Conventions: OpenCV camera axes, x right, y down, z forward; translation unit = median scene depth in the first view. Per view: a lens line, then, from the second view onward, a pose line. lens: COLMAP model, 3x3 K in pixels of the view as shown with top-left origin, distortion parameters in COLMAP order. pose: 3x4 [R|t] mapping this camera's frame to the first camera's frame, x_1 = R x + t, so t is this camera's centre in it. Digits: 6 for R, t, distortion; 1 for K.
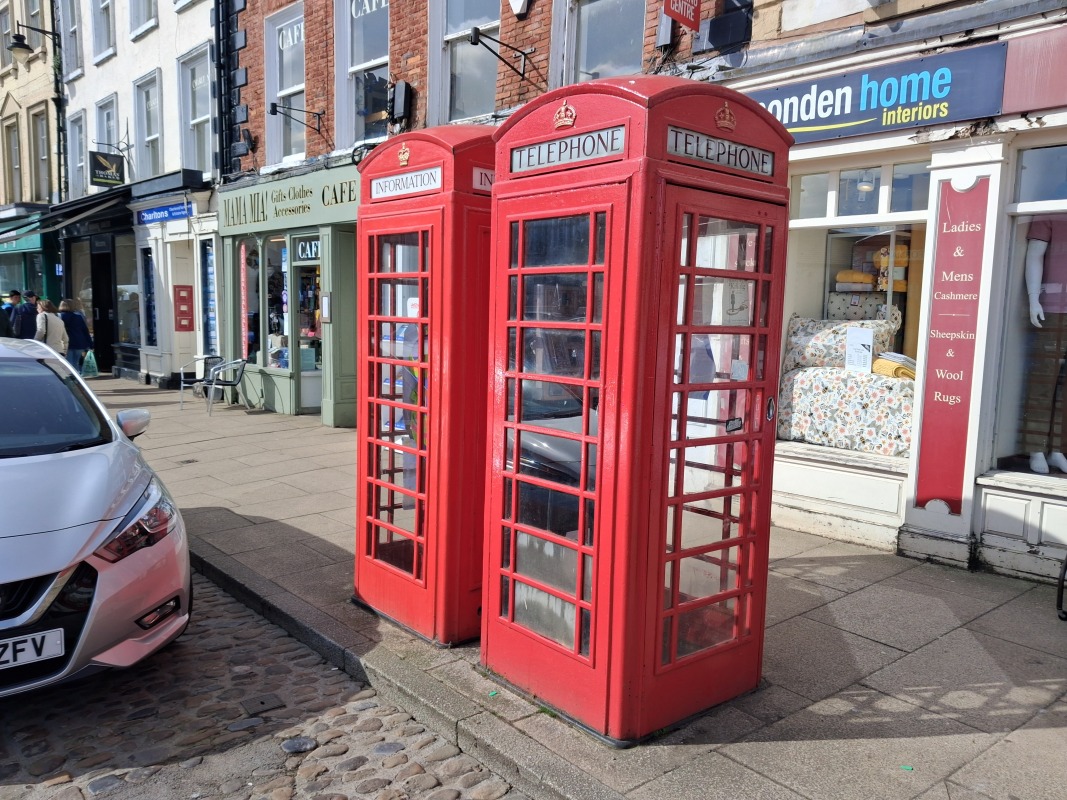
lens RADIAL K [[845.9, 0, 540.9], [0, 845.9, 404.9], [0, 0, 1]] dist [0.003339, -0.025815]
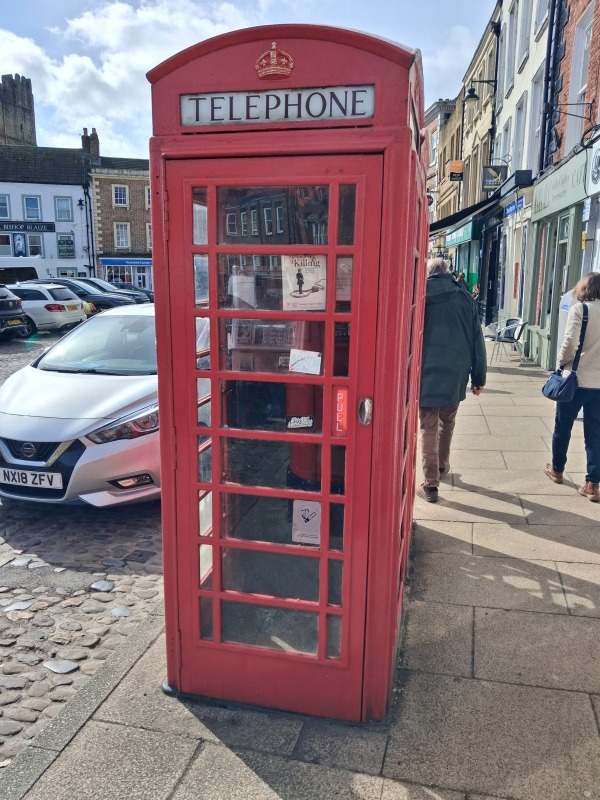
lens RADIAL K [[634.2, 0, 295.2], [0, 634.2, 406.2], [0, 0, 1]] dist [0.003339, -0.025815]
pose [[0.584743, 0.143118, -0.798494, 0.724162], [-0.075118, 0.989638, 0.122368, -0.071324], [0.807733, -0.011573, 0.589435, 0.585683]]
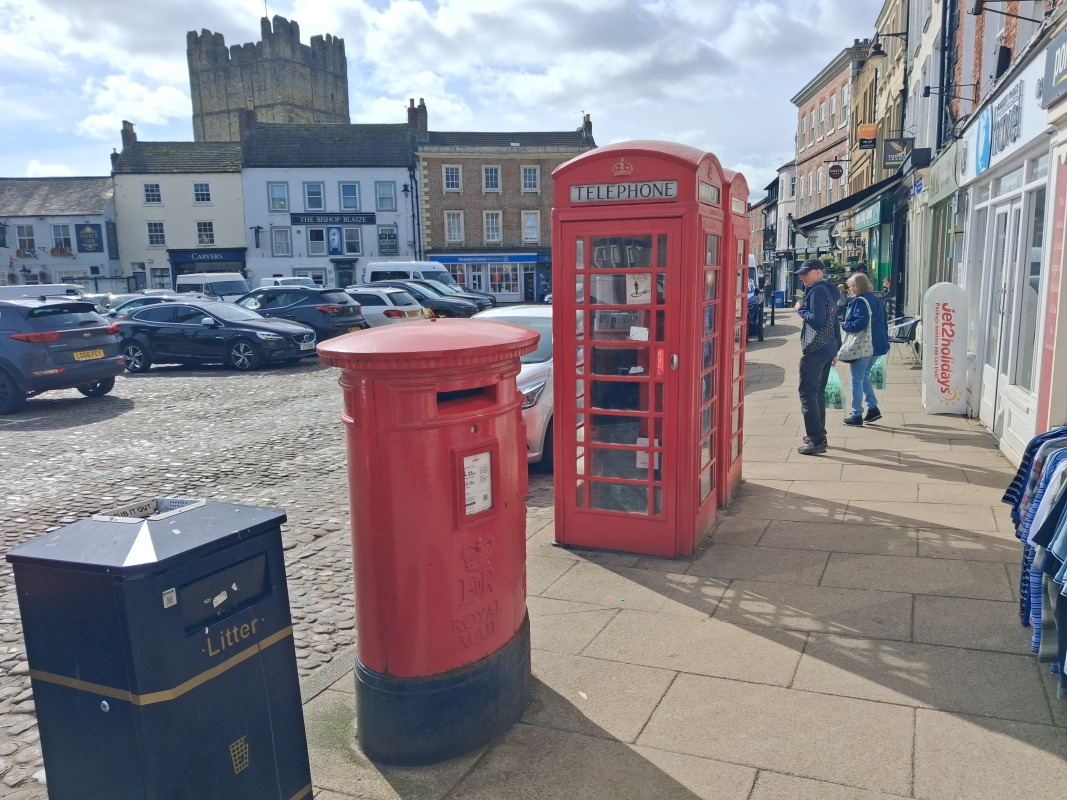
lens RADIAL K [[845.9, 0, 540.0], [0, 845.9, 419.7], [0, 0, 1]] dist [0.003339, -0.025815]
pose [[0.455650, 0.122619, -0.881673, 1.442279], [-0.063384, 0.992422, 0.105264, -0.034365], [0.887900, 0.007920, 0.459969, 0.145373]]
